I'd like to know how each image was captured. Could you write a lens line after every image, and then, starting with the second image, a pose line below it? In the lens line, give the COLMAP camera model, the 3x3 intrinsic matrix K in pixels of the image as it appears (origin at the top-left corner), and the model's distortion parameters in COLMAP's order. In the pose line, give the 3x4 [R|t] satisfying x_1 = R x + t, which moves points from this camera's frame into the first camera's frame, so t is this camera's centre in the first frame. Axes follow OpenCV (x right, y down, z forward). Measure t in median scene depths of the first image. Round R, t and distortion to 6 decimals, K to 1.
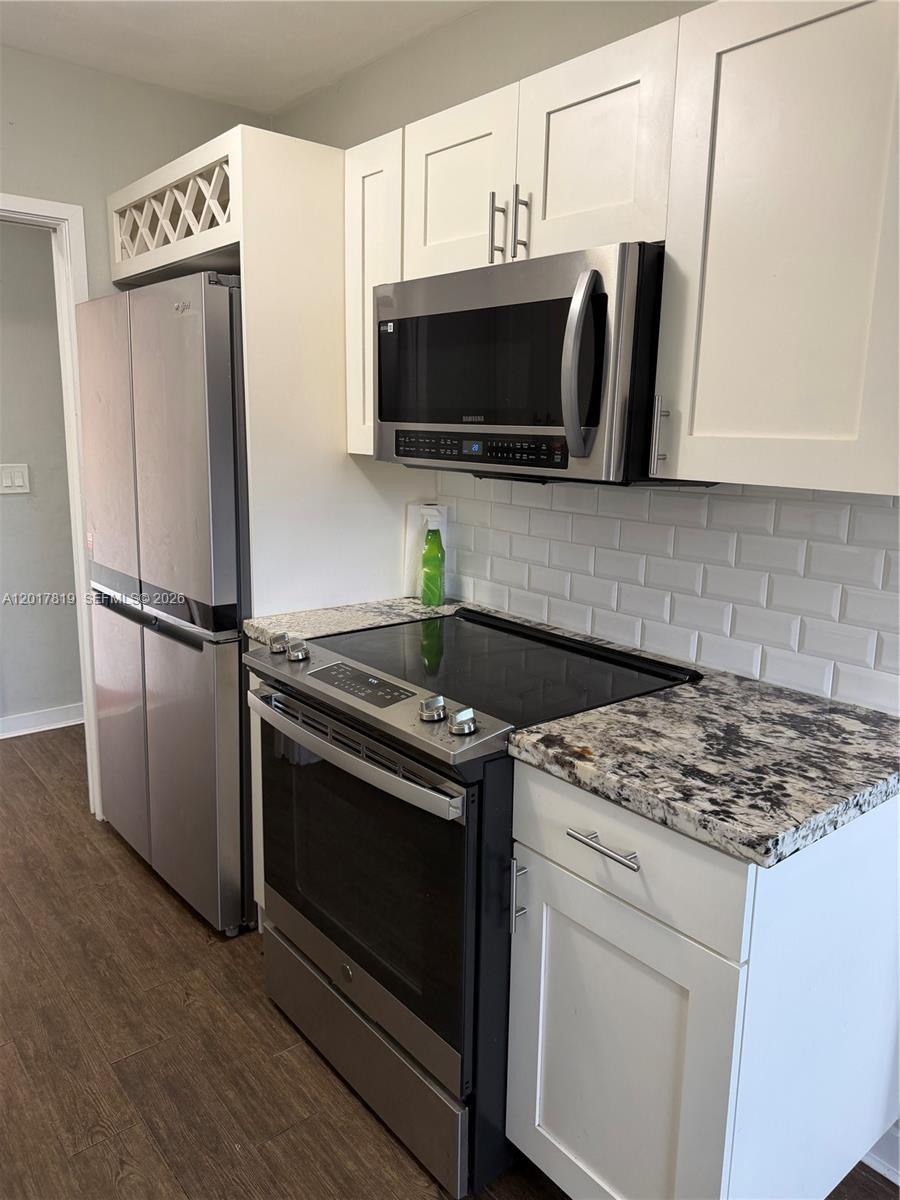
lens RADIAL K [[851.2, 0, 449.4], [0, 851.2, 601.7], [0, 0, 1]] dist [-0.001279, -0.000453]
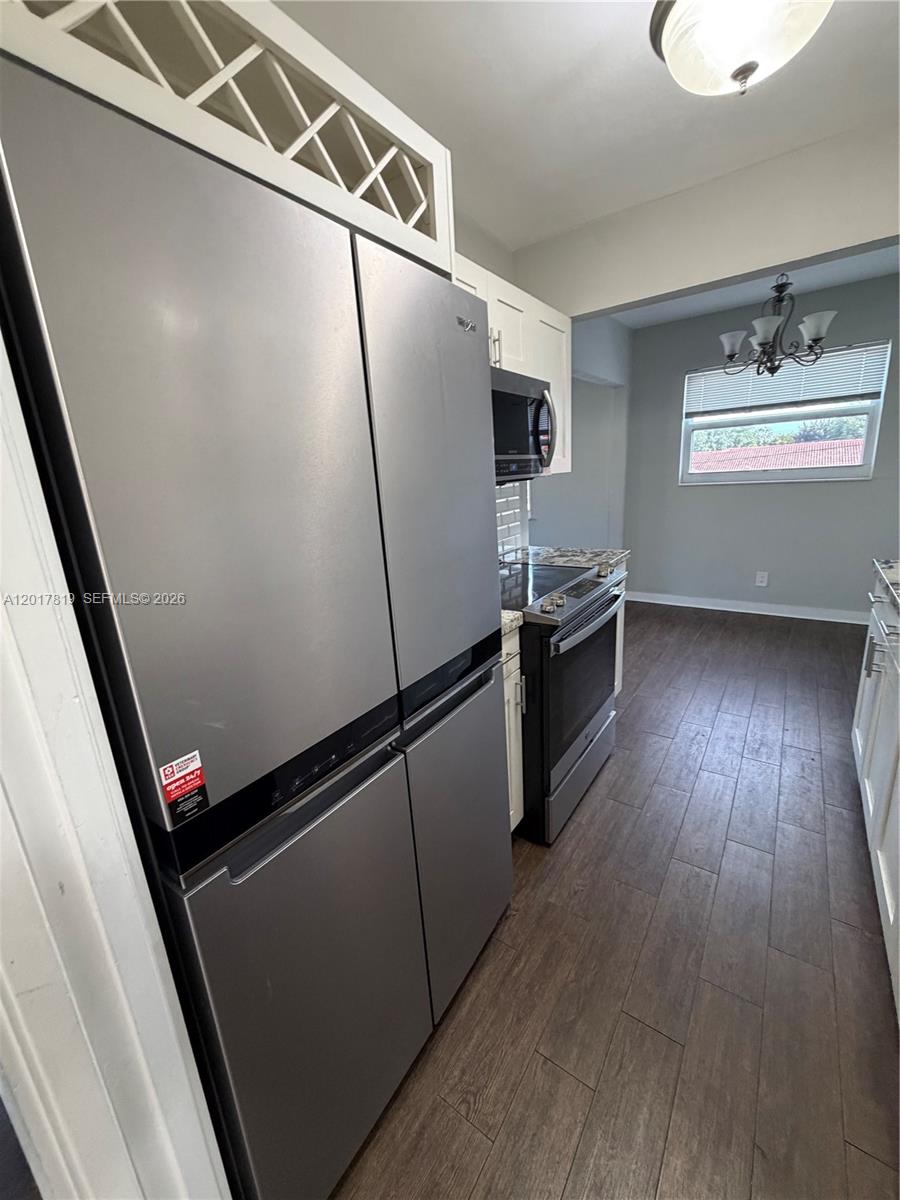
lens RADIAL K [[483.1, 0, 449.0], [0, 483.1, 595.9], [0, 0, 1]] dist [-0.010193, -0.000185]
pose [[-0.265705, -0.235503, 0.934847, -0.798420], [0.261266, 0.915824, 0.304968, -0.221620], [-0.927977, 0.325275, -0.181811, 1.108555]]
